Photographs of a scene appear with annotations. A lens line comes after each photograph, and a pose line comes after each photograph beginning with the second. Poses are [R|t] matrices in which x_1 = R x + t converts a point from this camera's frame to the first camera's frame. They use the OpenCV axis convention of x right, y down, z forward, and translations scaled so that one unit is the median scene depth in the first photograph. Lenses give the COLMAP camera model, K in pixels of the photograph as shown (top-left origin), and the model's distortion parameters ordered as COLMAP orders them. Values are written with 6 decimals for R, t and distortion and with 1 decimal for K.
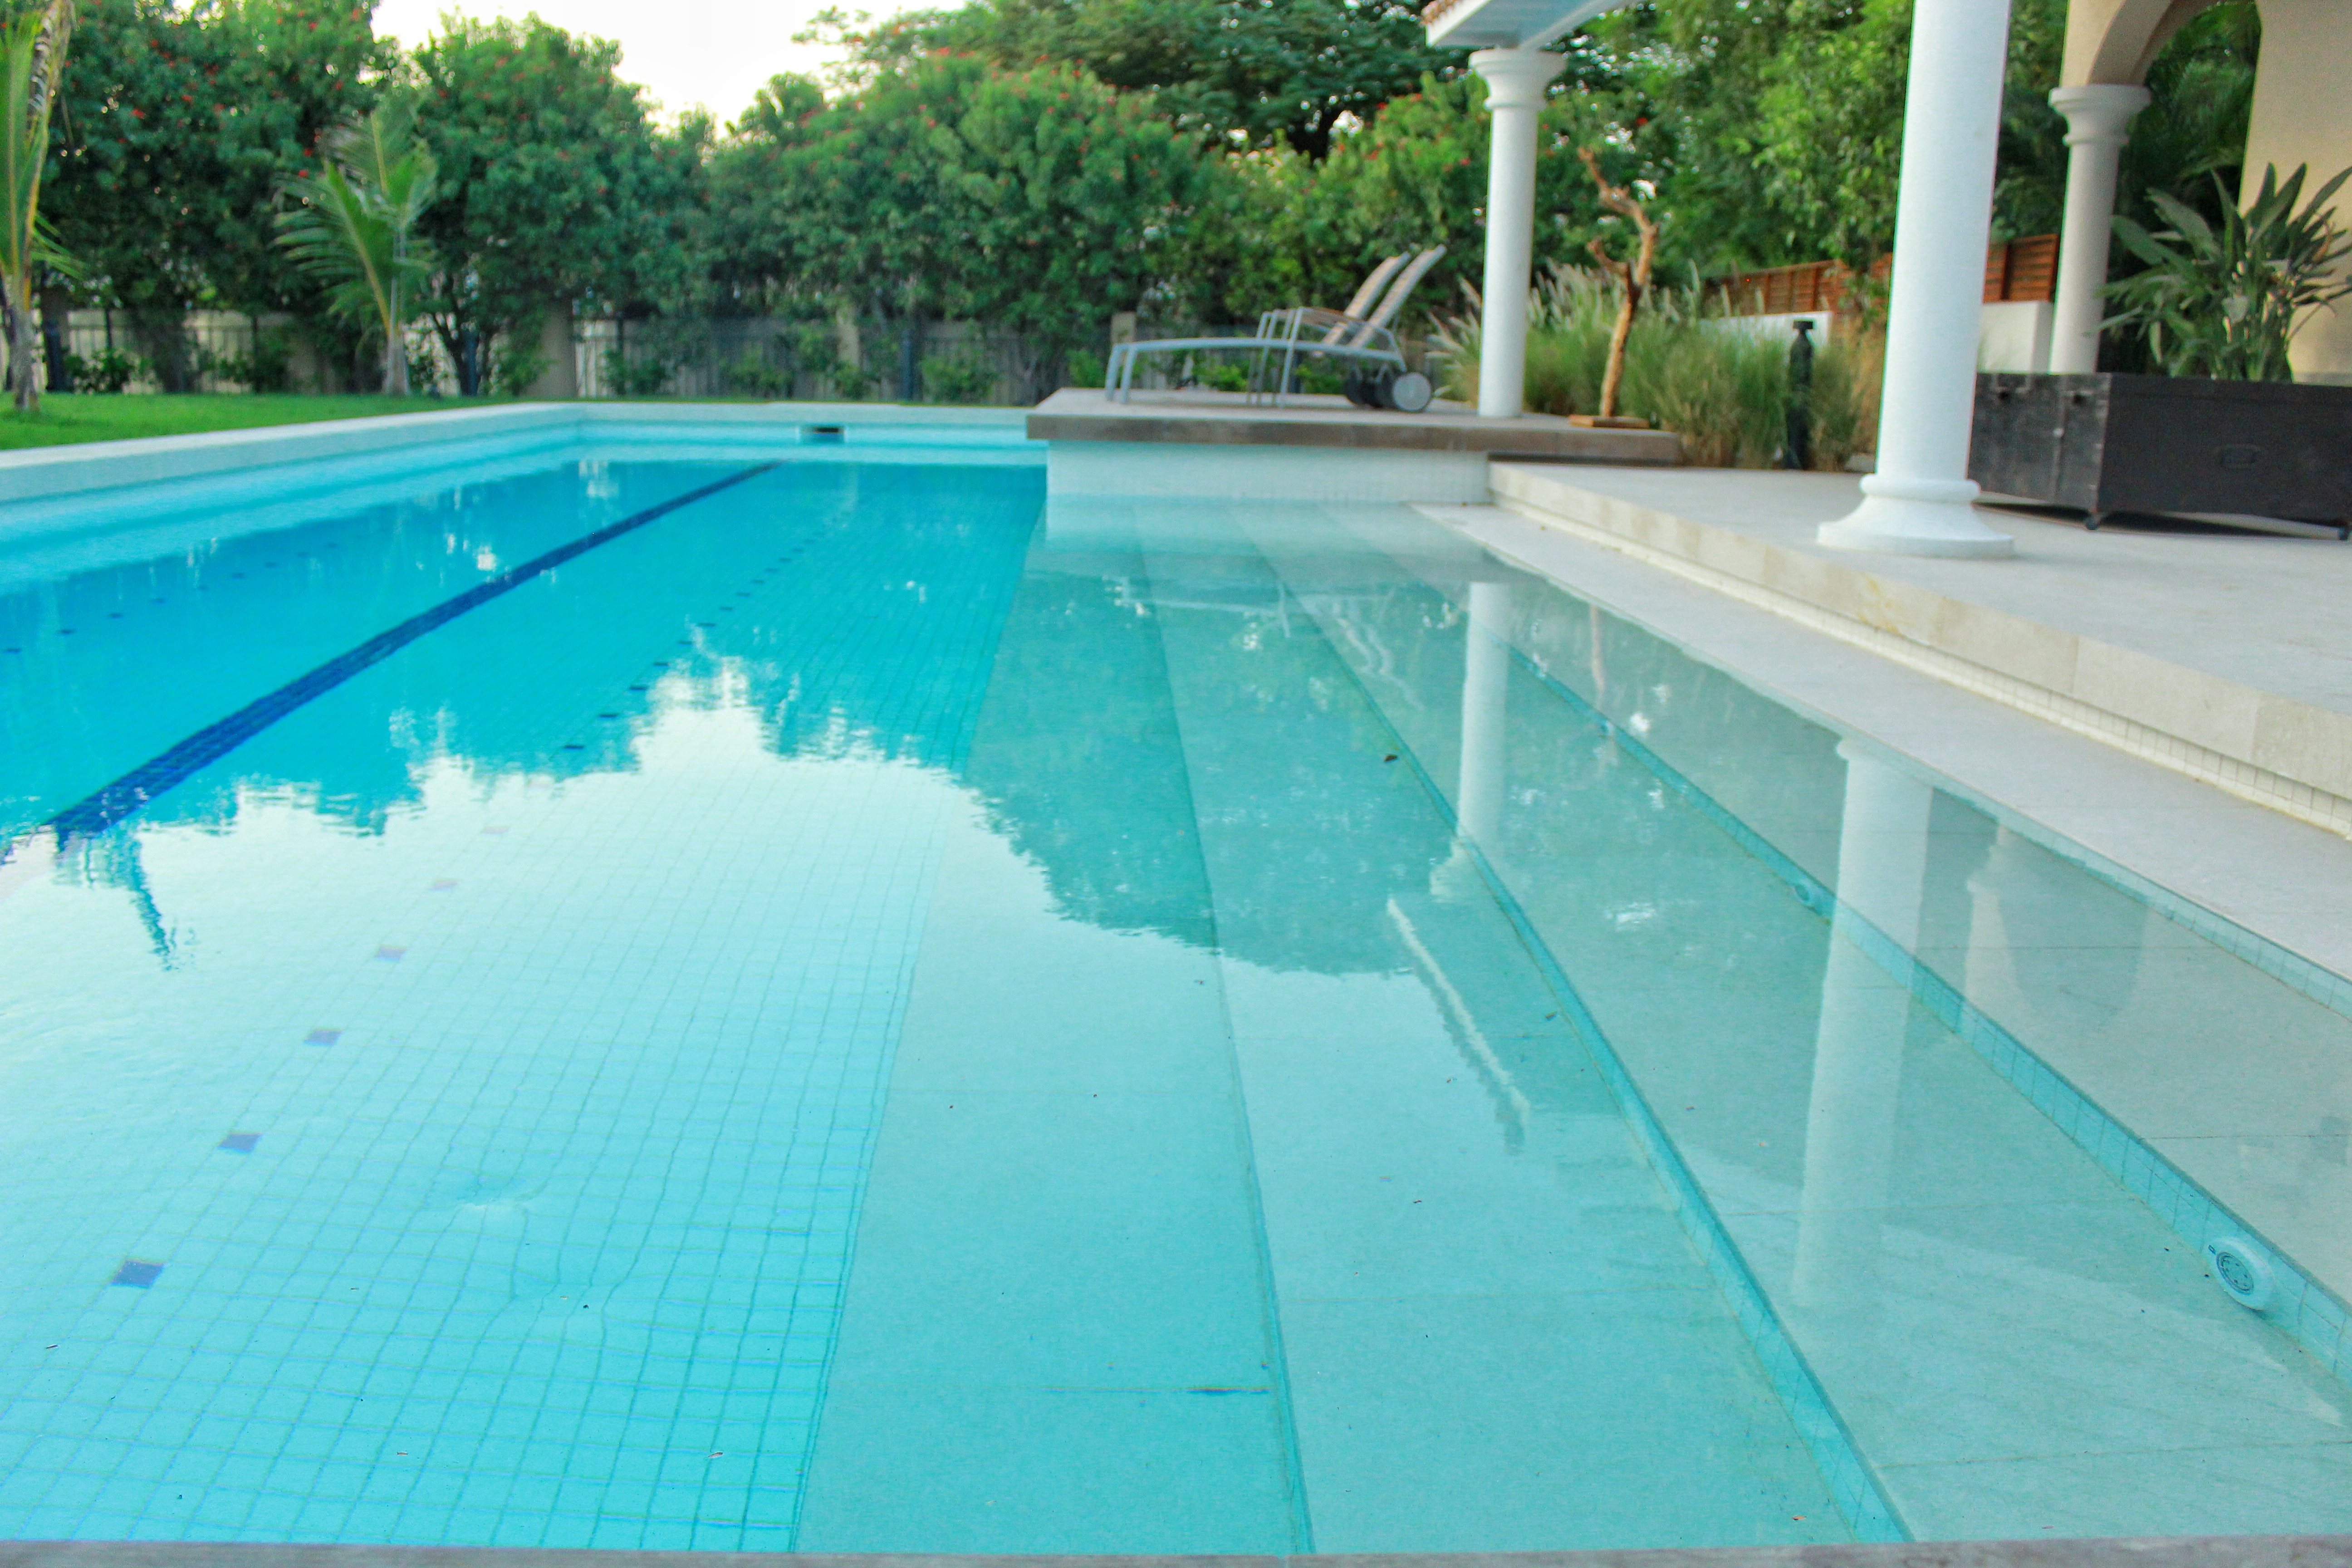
lens RADIAL K [[1948.9, 0, 1125.1], [0, 1948.9, 750.8], [0, 0, 1]] dist [-0.131120, 0.169589]
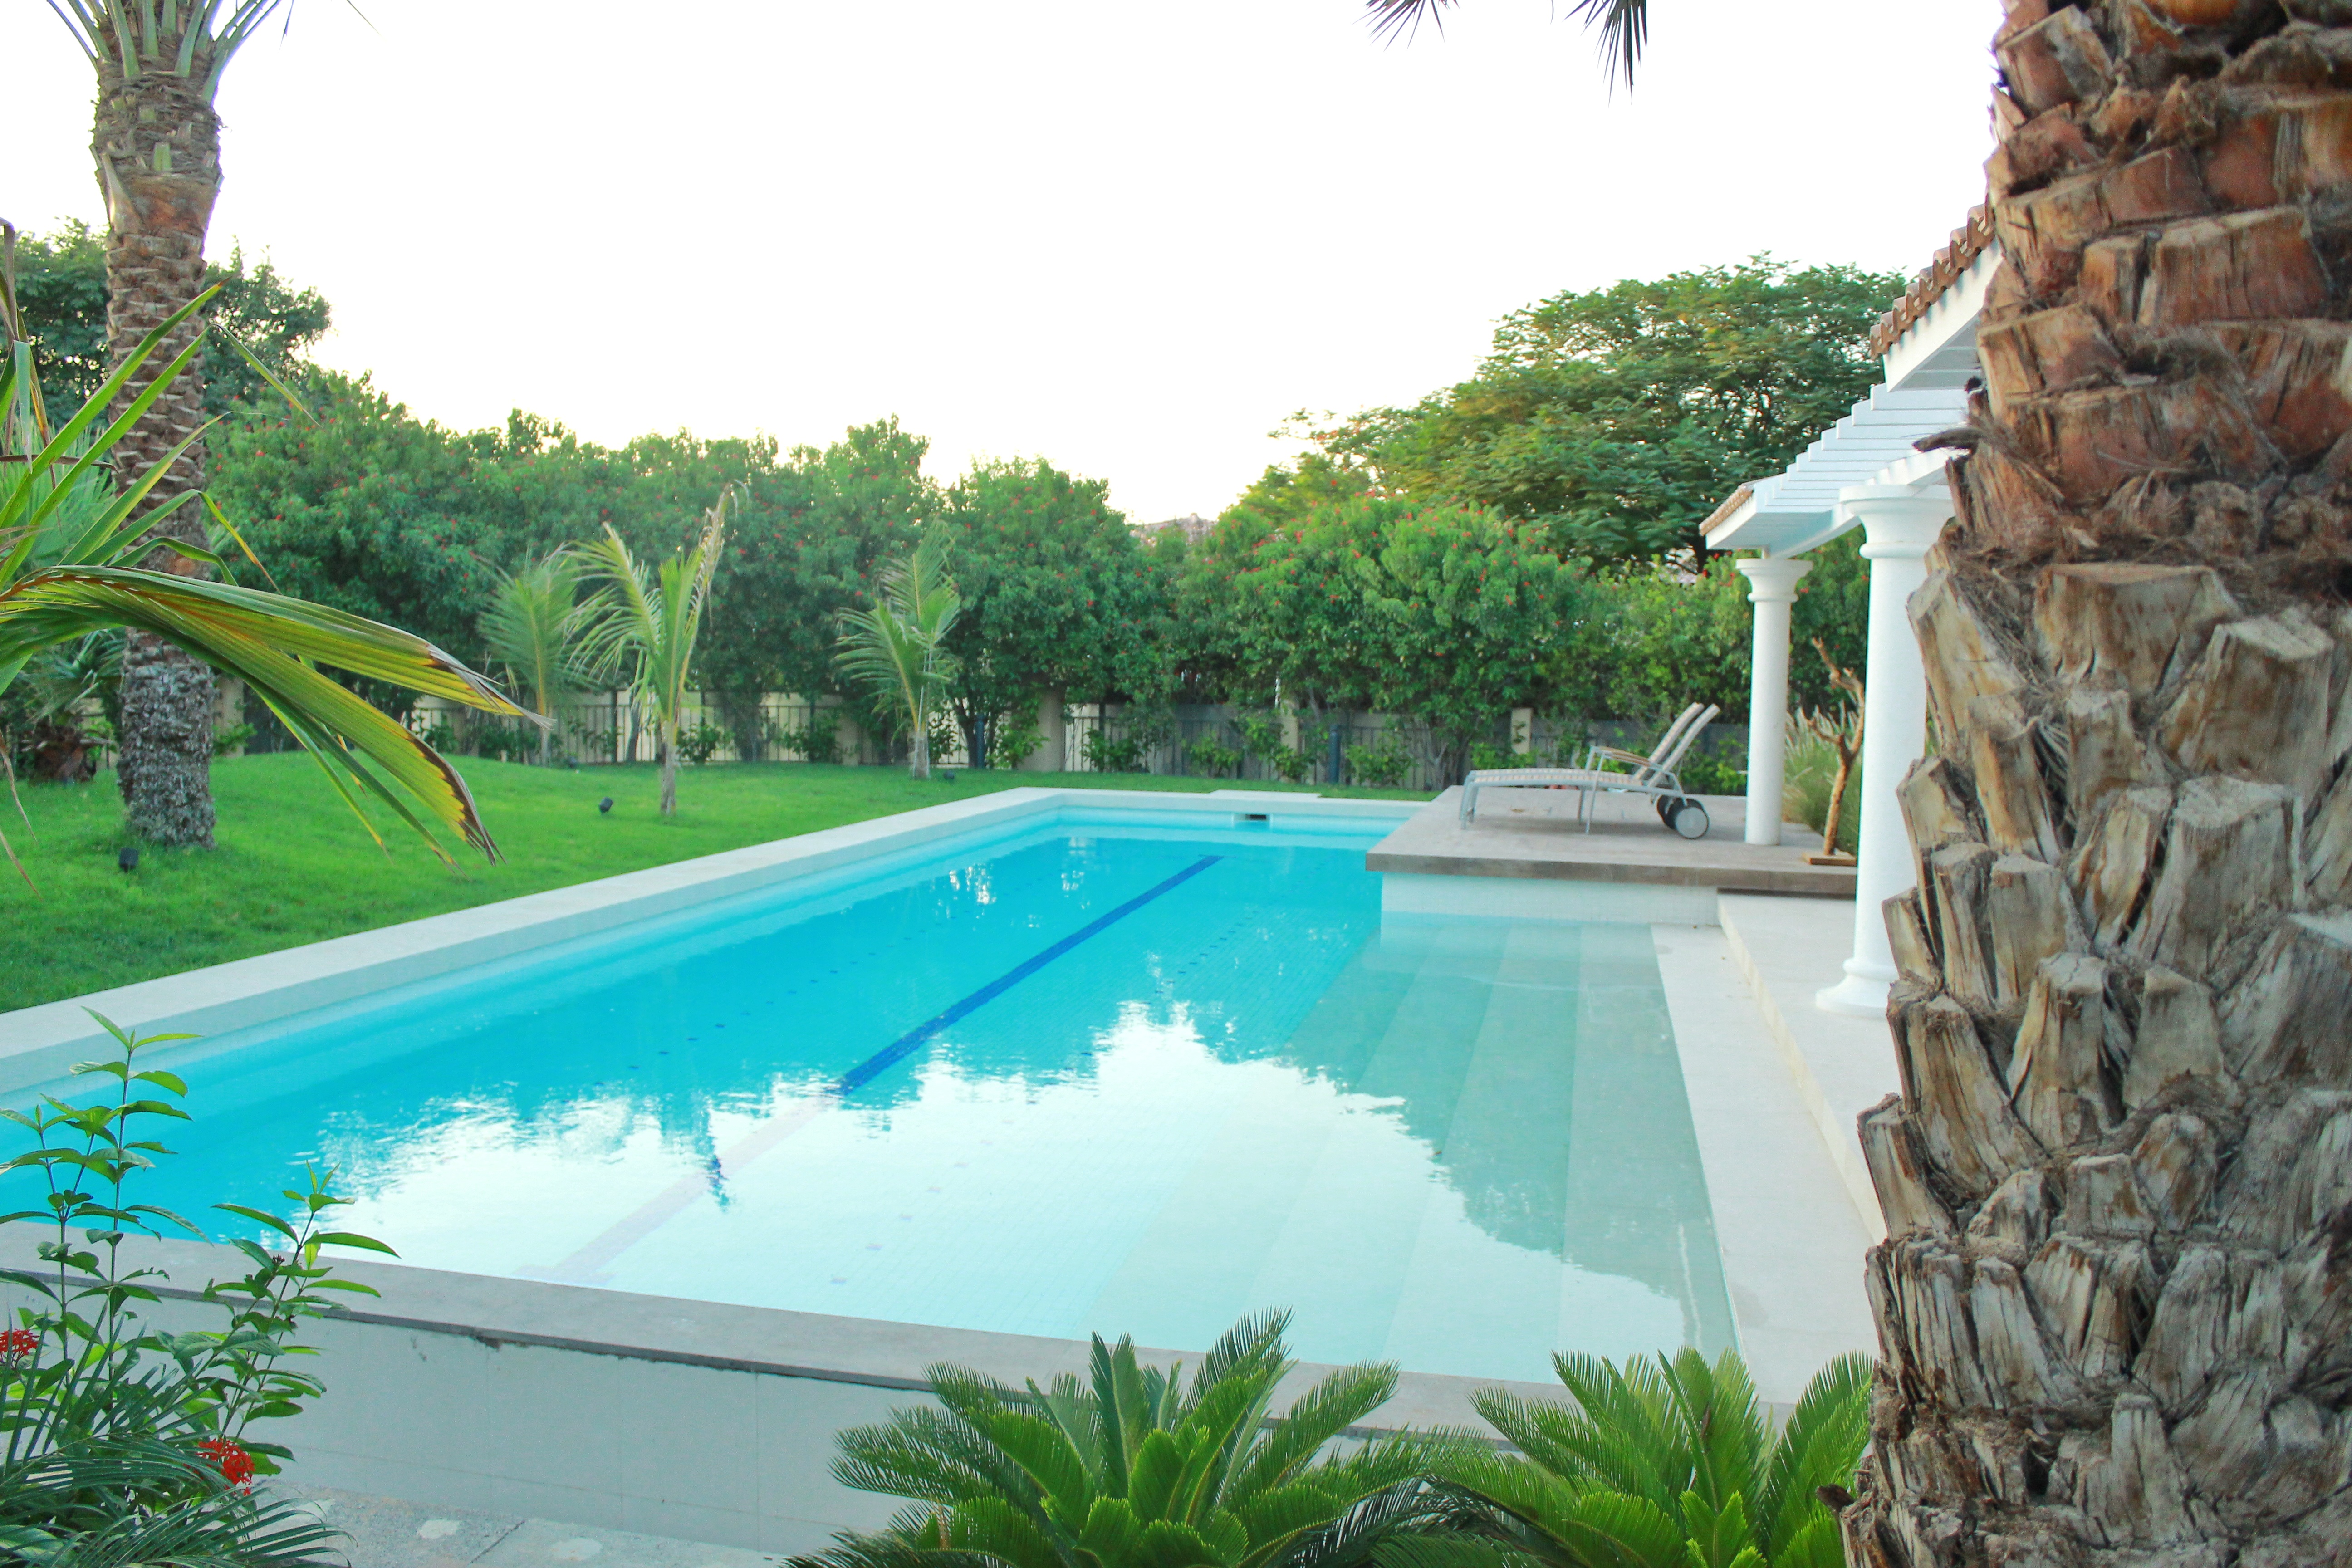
lens RADIAL K [[2011.2, 0, 1181.6], [0, 2011.2, 709.6], [0, 0, 1]] dist [-0.166129, 0.204809]
pose [[0.974179, 0.006232, -0.225692, 0.073211], [-0.044329, 0.985441, -0.164135, -0.019458], [0.221383, 0.169902, 0.960272, -0.203850]]
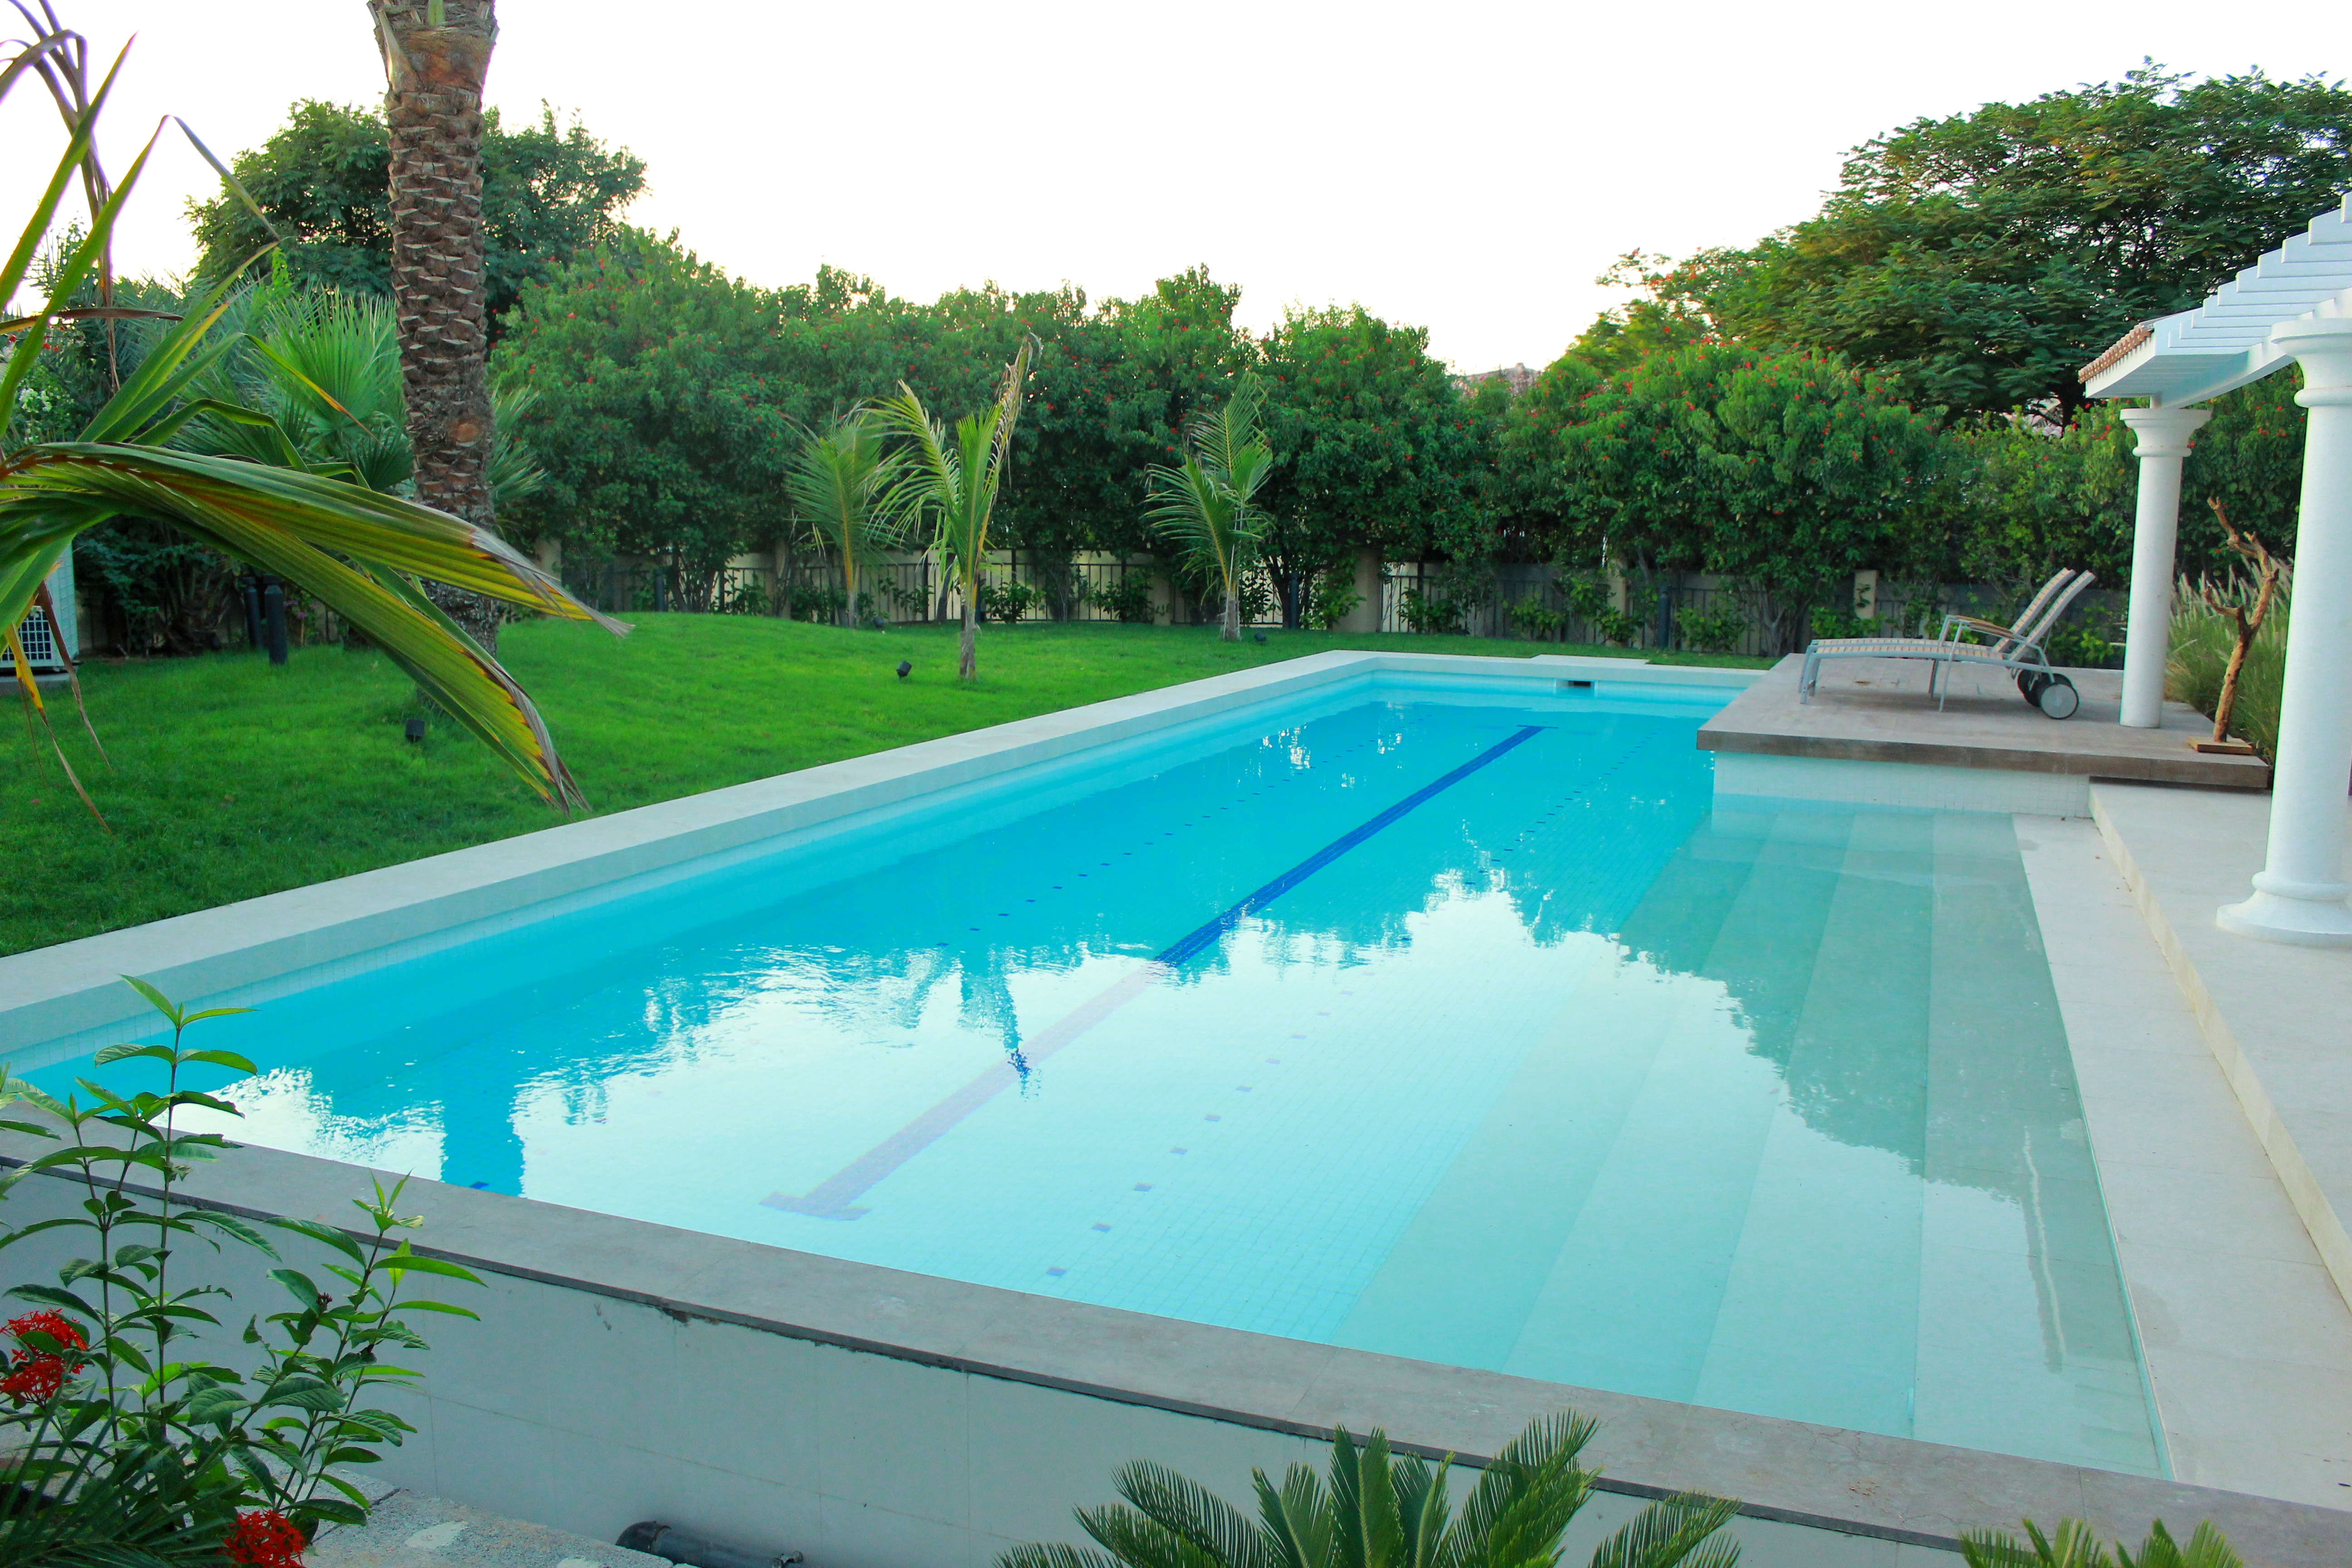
lens RADIAL K [[2011.2, 0, 1181.6], [0, 2011.2, 709.6], [0, 0, 1]] dist [-0.166129, 0.204809]
pose [[0.925548, 0.034627, -0.377045, 0.066055], [-0.070641, 0.994117, -0.082107, -0.030358], [0.371983, 0.102629, 0.922549, -0.165308]]
